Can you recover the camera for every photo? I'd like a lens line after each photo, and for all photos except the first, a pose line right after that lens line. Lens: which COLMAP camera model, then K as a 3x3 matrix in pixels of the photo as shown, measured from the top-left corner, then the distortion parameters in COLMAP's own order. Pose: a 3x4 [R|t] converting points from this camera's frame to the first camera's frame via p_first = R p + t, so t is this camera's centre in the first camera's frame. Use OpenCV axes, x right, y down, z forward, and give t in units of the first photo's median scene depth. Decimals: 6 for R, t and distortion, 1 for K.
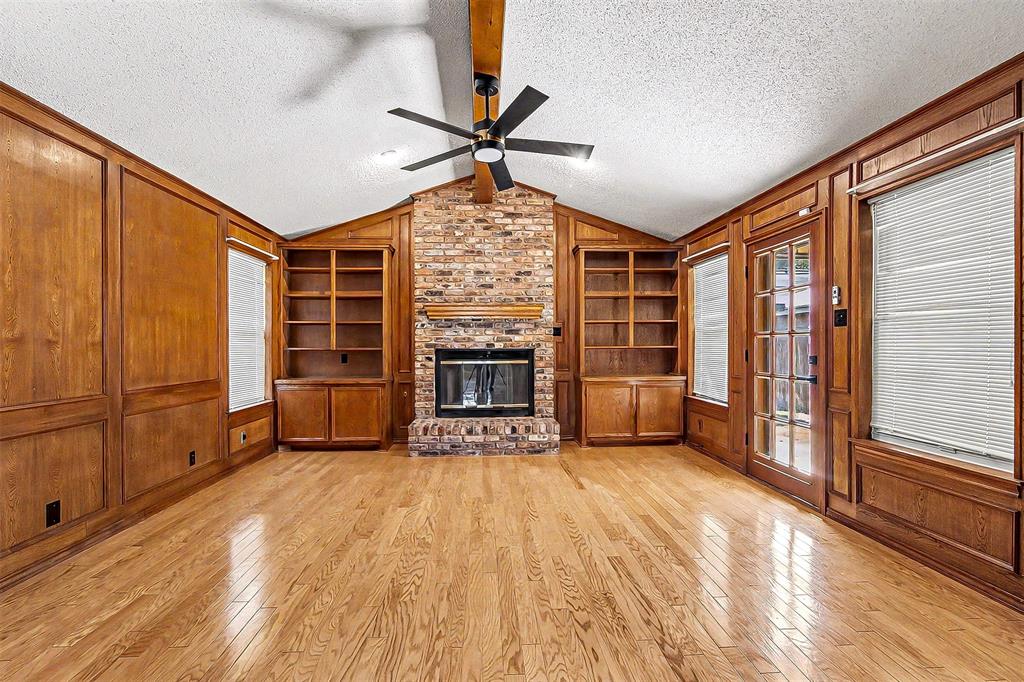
lens RADIAL K [[462.3, 0, 507.7], [0, 462.3, 348.5], [0, 0, 1]] dist [-0.024745, -0.000070]
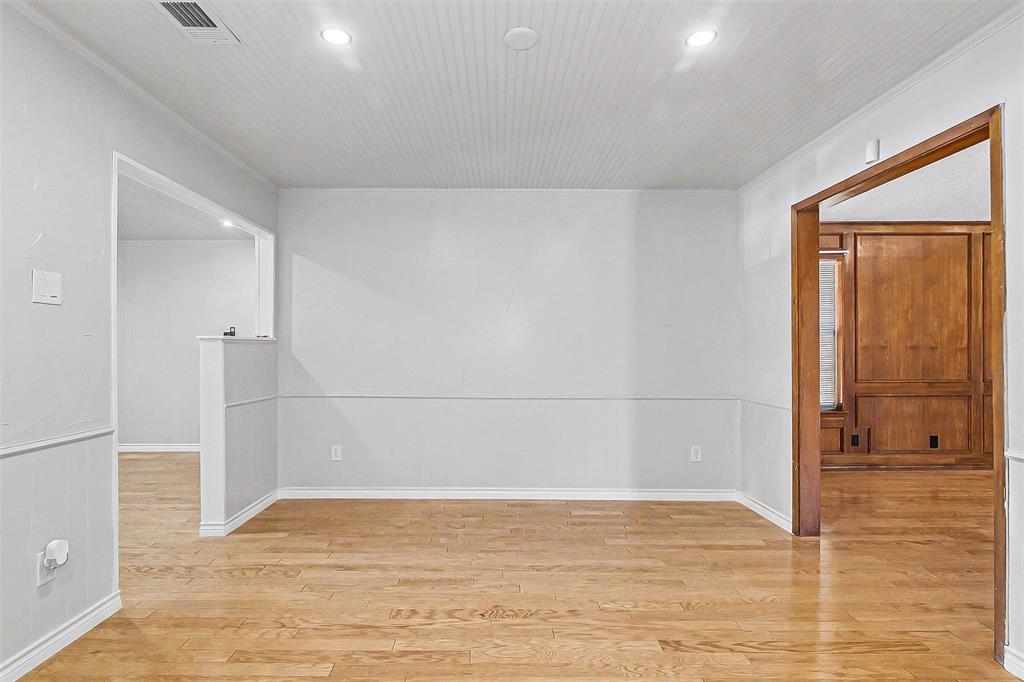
lens RADIAL K [[479.1, 0, 509.3], [0, 479.1, 344.8], [0, 0, 1]] dist [0.003923, 0.000206]
pose [[-0.042882, -0.011894, -0.999009, 0.964870], [-0.010034, 0.999884, -0.011474, 0.012354], [0.999030, 0.009532, -0.042997, -0.609939]]
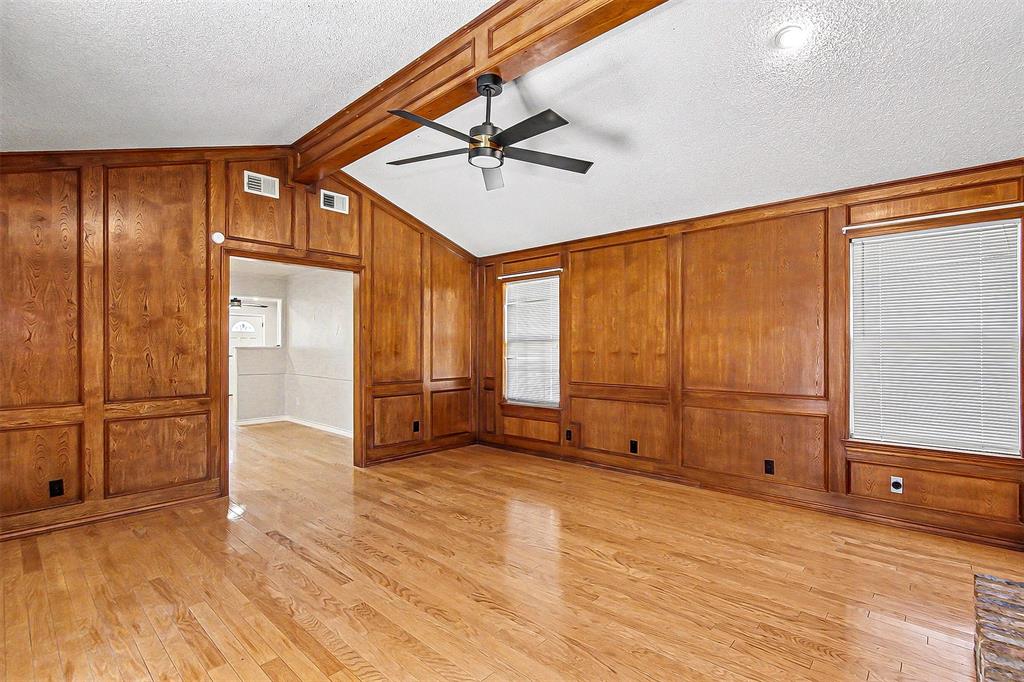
lens RADIAL K [[462.3, 0, 507.7], [0, 462.3, 348.5], [0, 0, 1]] dist [-0.024745, -0.000070]
pose [[-0.705170, 0.004095, -0.709026, 0.656501], [-0.005526, 0.999921, 0.011271, -0.051590], [0.709016, 0.011866, -0.705092, 1.863949]]
